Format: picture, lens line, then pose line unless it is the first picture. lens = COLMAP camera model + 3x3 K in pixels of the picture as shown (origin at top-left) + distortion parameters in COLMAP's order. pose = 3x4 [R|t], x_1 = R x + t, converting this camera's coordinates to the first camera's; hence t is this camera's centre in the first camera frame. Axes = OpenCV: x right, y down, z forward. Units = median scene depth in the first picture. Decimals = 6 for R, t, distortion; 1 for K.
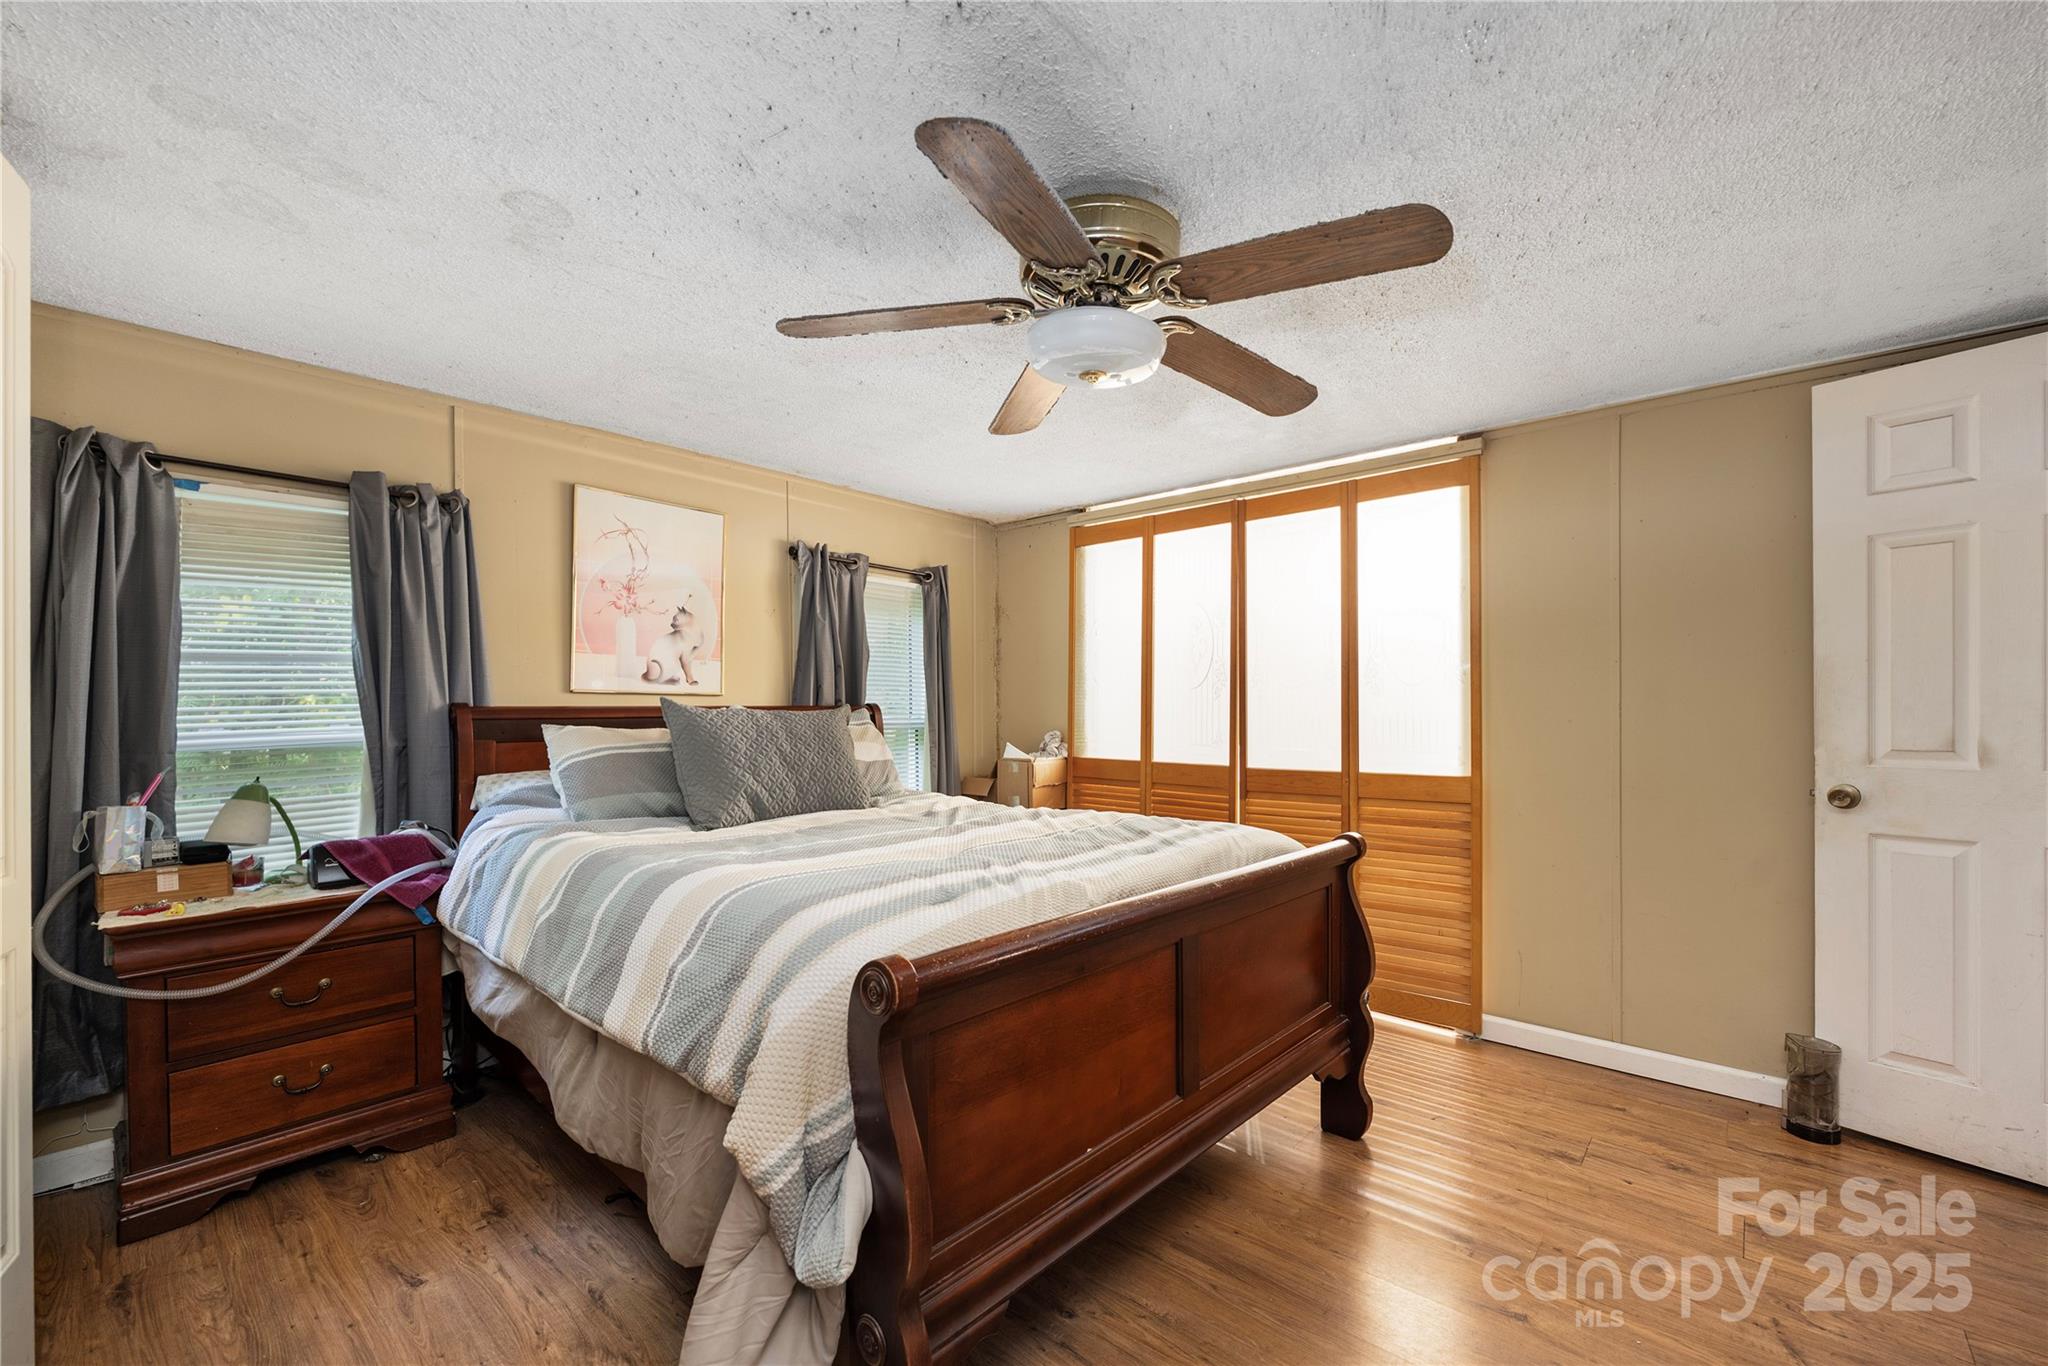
lens RADIAL K [[822.7, 0, 1025.0], [0, 822.7, 690.3], [0, 0, 1]] dist [-0.005356, -0.000109]
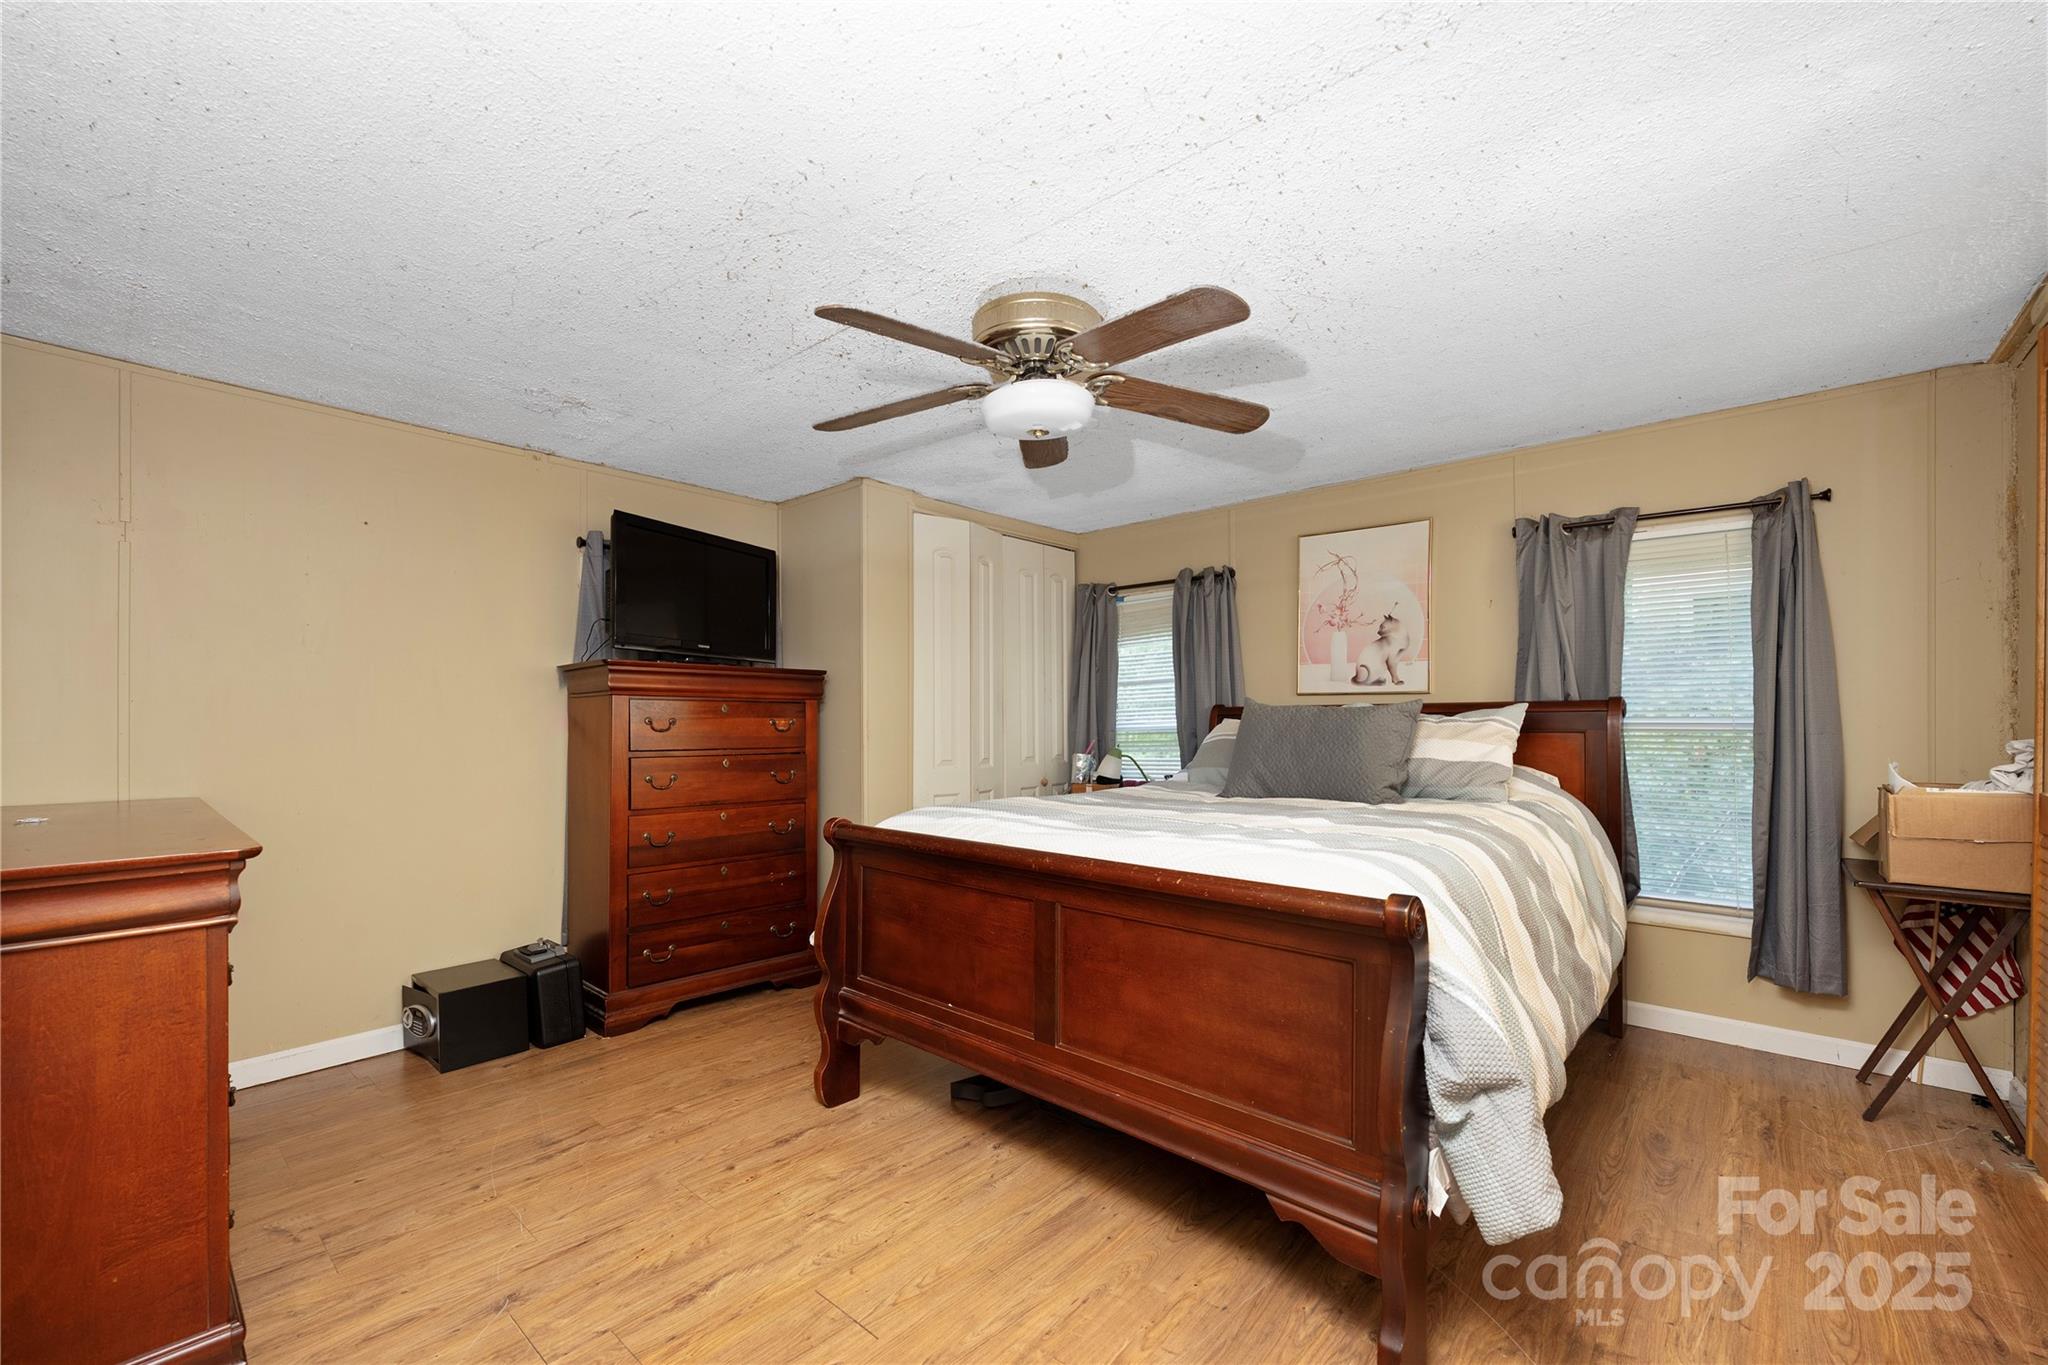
lens RADIAL K [[822.7, 0, 1025.0], [0, 822.7, 689.8], [0, 0, 1]] dist [-0.005356, -0.000109]
pose [[0.022168, -0.032200, -0.999236, 0.711776], [0.028427, 0.999097, -0.031565, 0.021734], [0.999350, -0.027706, 0.023063, 0.504525]]
